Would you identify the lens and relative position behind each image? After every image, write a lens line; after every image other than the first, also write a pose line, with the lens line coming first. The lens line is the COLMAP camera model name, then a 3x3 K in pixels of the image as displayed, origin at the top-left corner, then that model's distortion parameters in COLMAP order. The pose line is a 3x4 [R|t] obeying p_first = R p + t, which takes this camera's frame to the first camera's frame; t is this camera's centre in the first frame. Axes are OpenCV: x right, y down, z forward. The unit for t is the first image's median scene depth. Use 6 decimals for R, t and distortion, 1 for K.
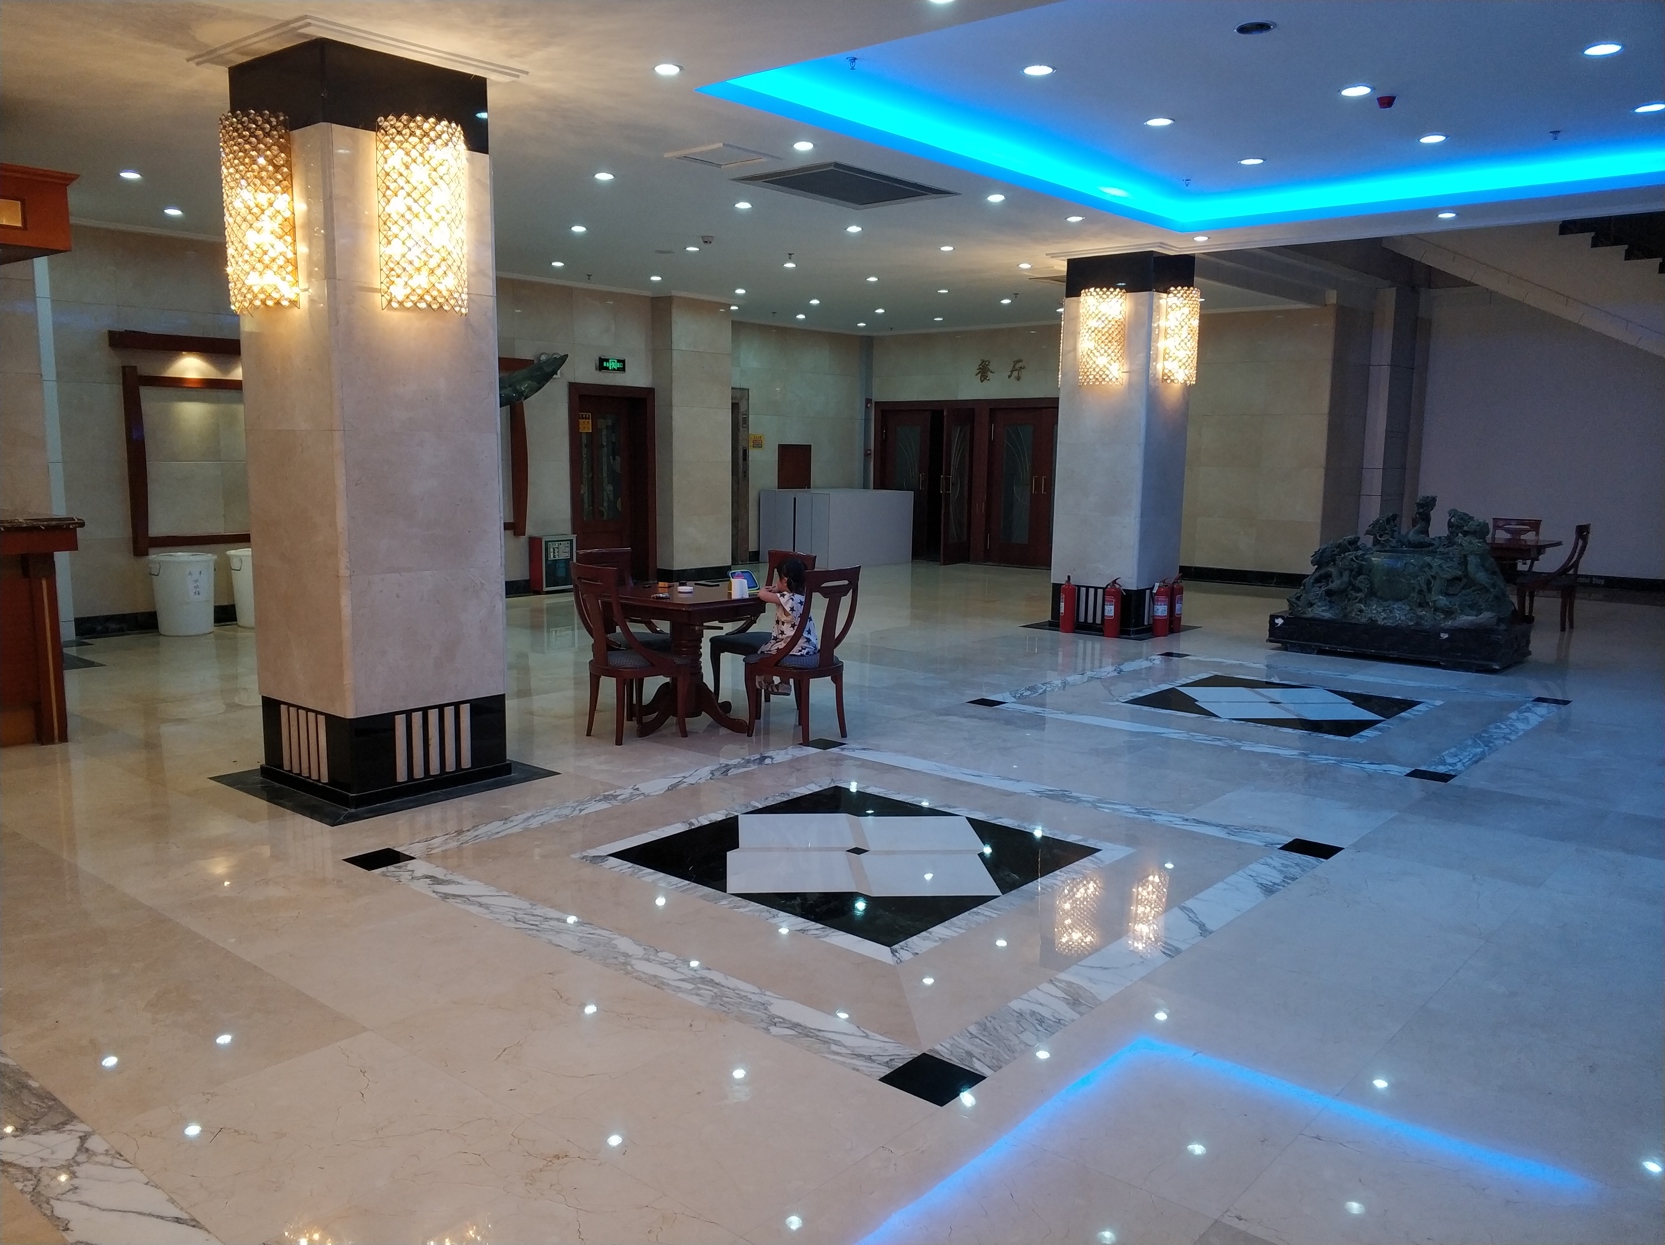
lens RADIAL K [[1290.7, 0, 804.4], [0, 1290.7, 639.8], [0, 0, 1]] dist [0.045082, -0.066576]
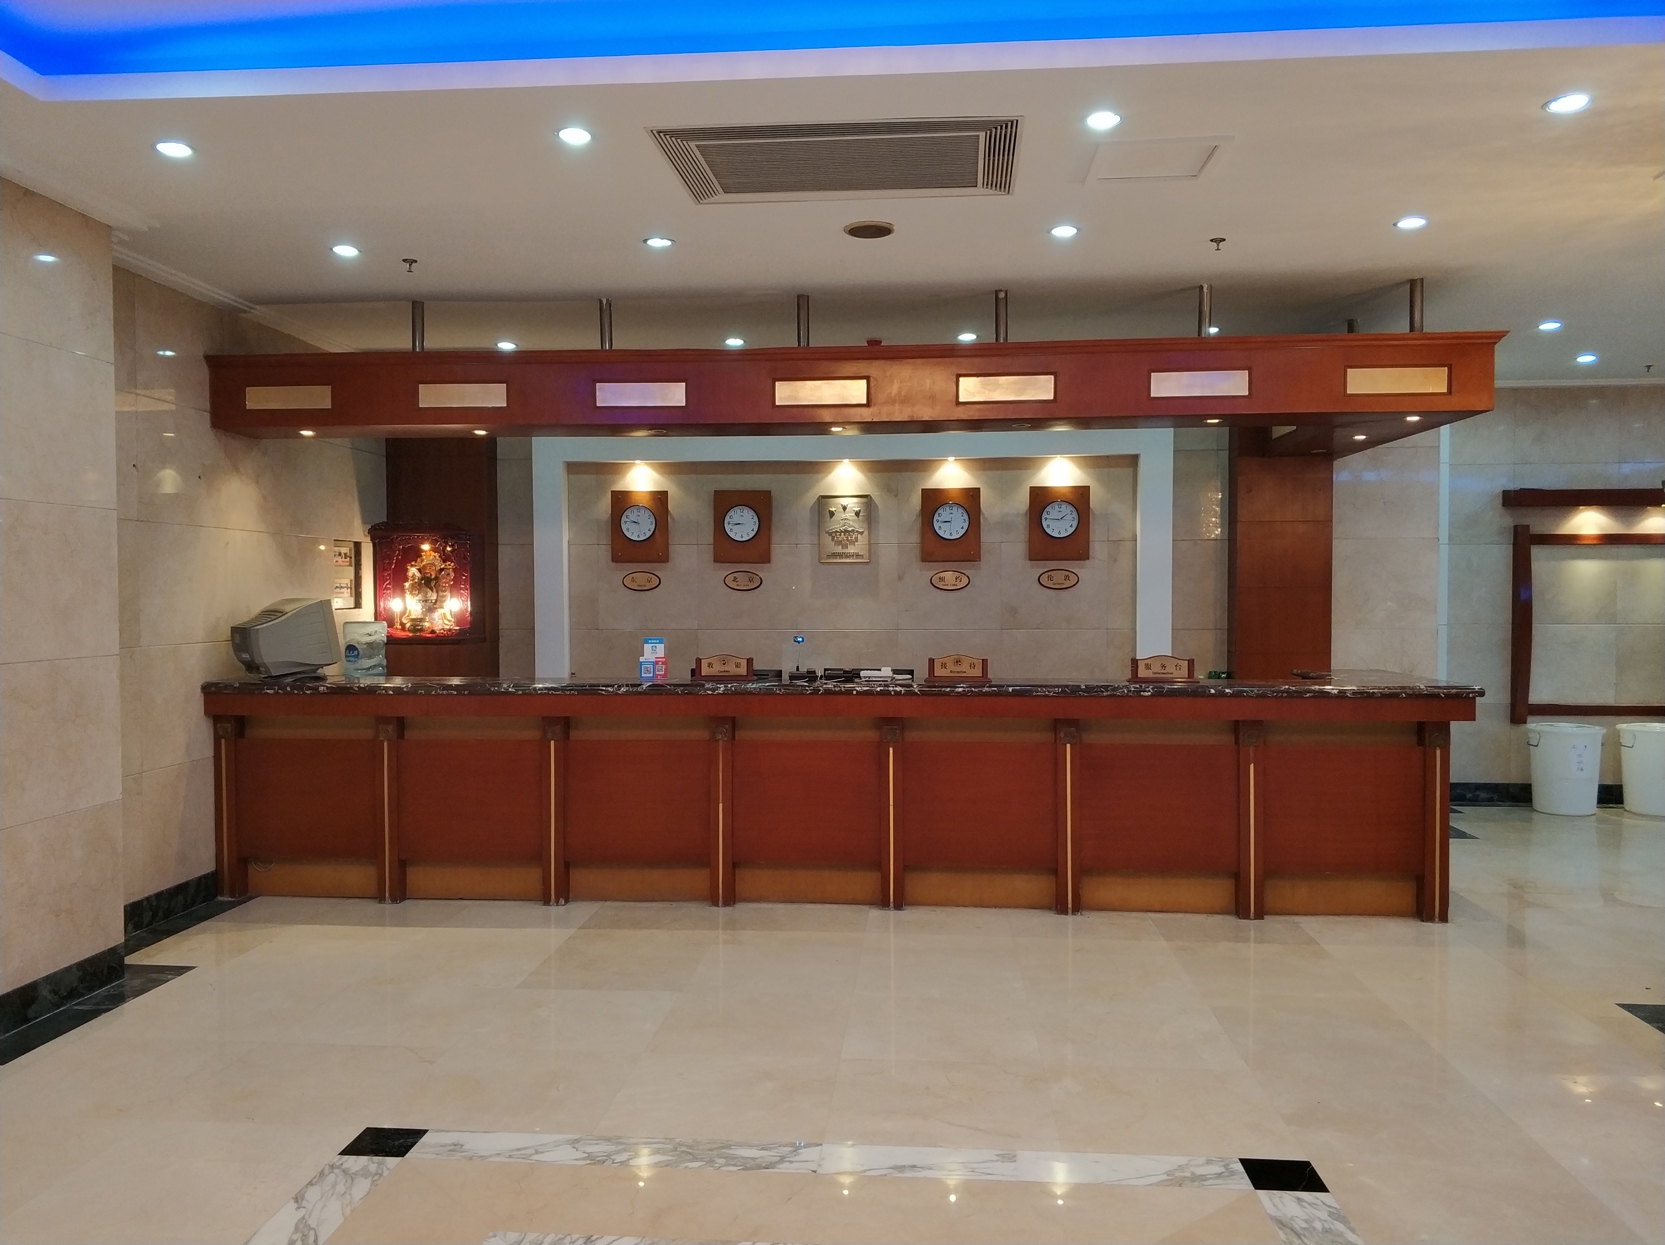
lens RADIAL K [[1290.7, 0, 819.4], [0, 1290.7, 635.7], [0, 0, 1]] dist [0.045082, -0.066576]
pose [[0.587134, 0.013902, -0.809371, -0.071051], [-0.112968, 0.991475, -0.064920, -0.014107], [0.801569, 0.129550, 0.583699, 0.057426]]
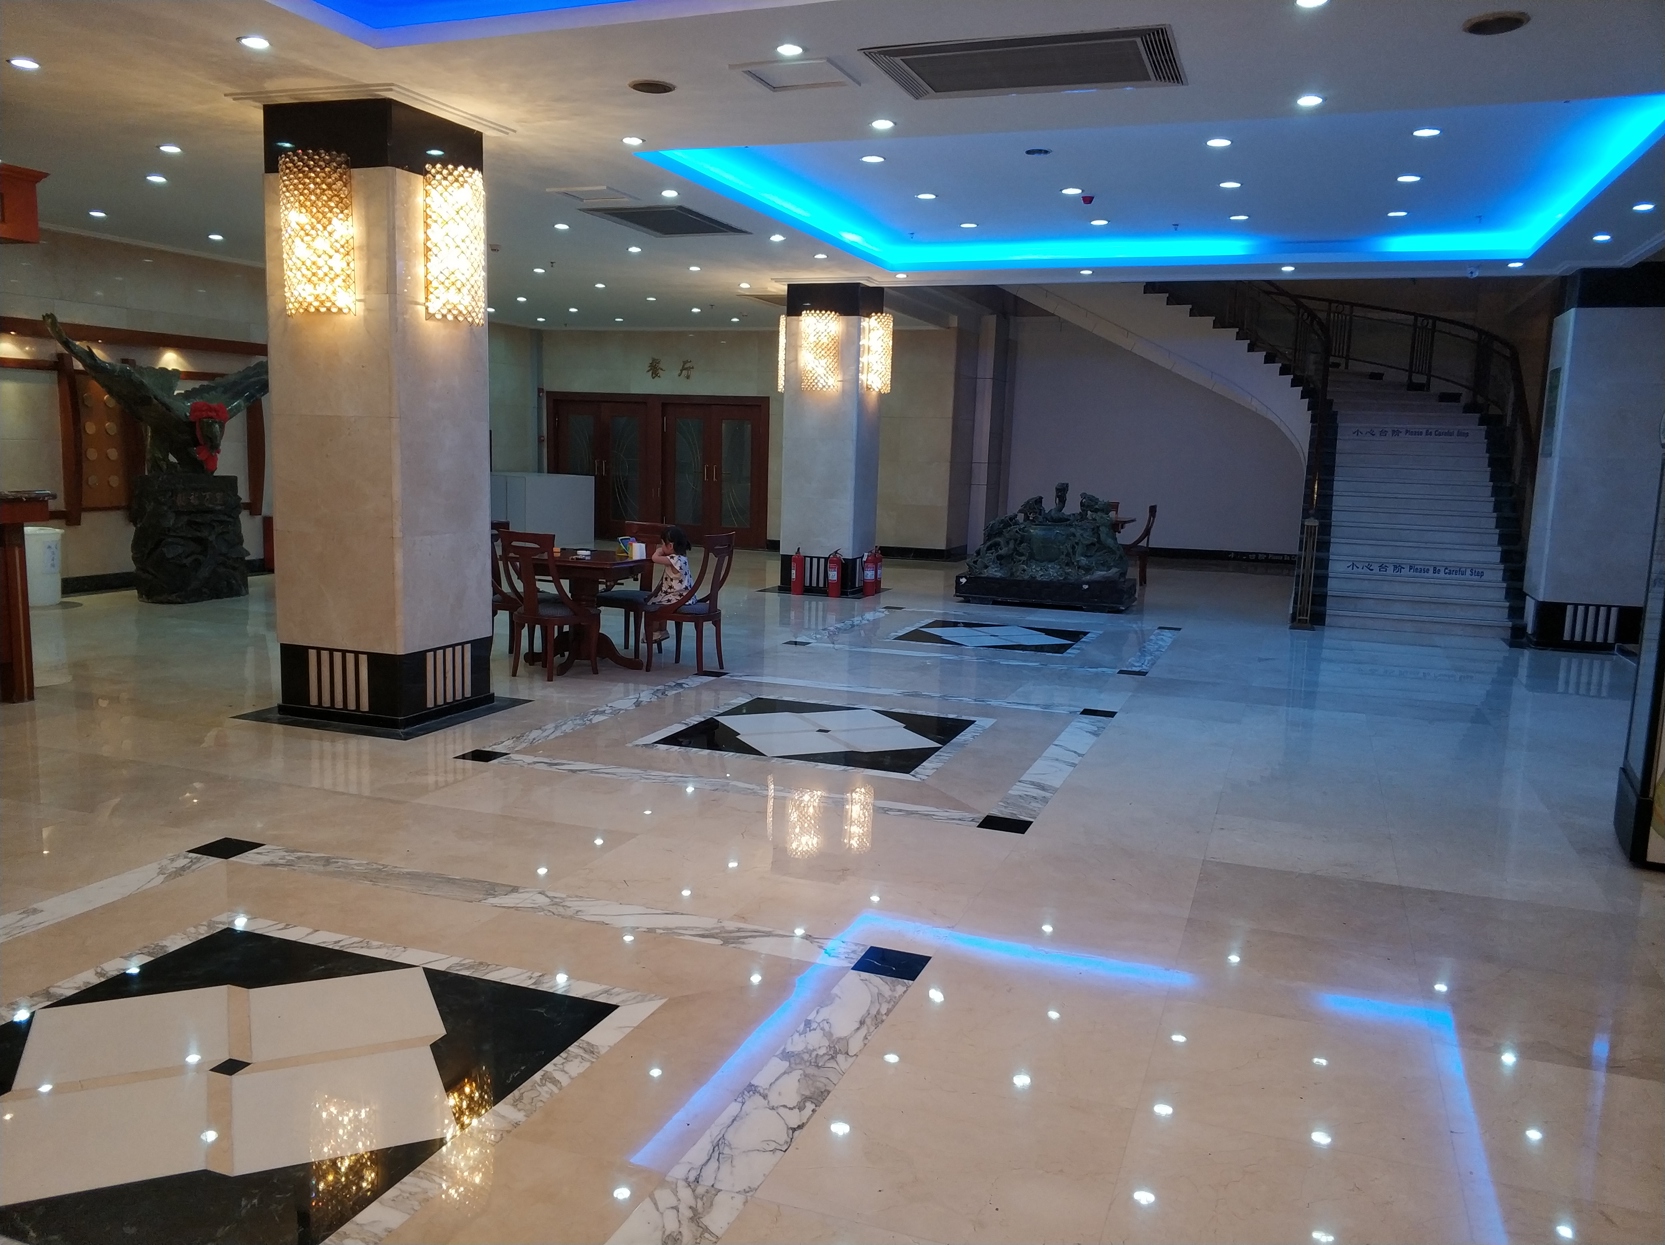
lens RADIAL K [[1290.7, 0, 791.4], [0, 1290.7, 655.0], [0, 0, 1]] dist [0.045082, -0.066576]
pose [[0.942445, -0.037058, 0.332301, -0.314186], [0.030568, 0.999227, 0.024738, 0.032186], [-0.332960, -0.013156, 0.942849, -0.209756]]
